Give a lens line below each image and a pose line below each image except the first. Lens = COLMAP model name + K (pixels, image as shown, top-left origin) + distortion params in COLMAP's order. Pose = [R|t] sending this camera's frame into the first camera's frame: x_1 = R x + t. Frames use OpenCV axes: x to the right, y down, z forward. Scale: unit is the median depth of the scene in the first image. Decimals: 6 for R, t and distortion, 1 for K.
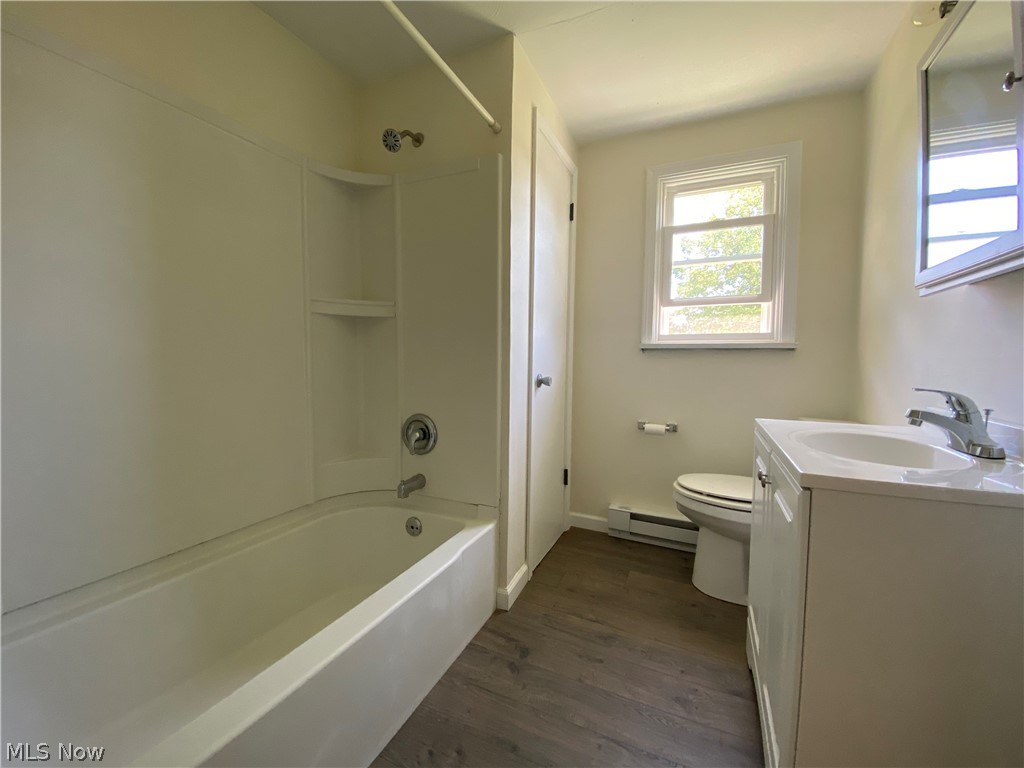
lens RADIAL K [[410.8, 0, 511.0], [0, 410.8, 382.7], [0, 0, 1]] dist [0.023072, -0.024971]
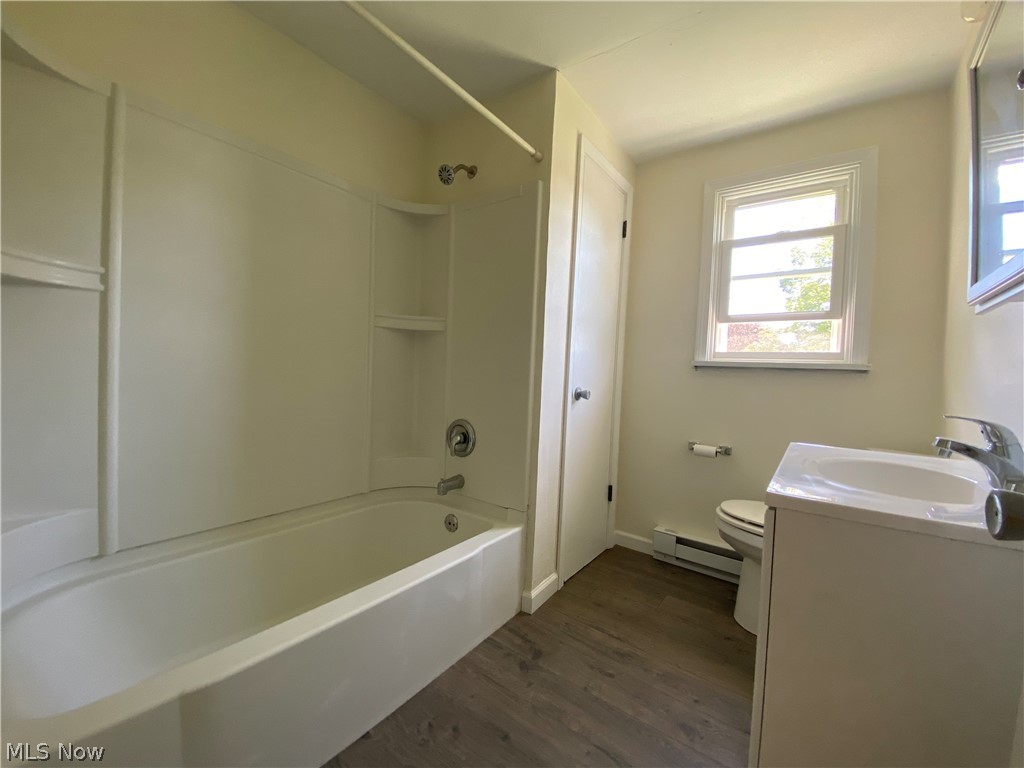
lens RADIAL K [[410.8, 0, 511.0], [0, 410.8, 382.7], [0, 0, 1]] dist [0.023072, -0.024971]
pose [[0.978238, 0.037573, -0.204054, 0.118158], [-0.044816, 0.998514, -0.030992, 0.006891], [0.202586, 0.039463, 0.978469, -0.039576]]
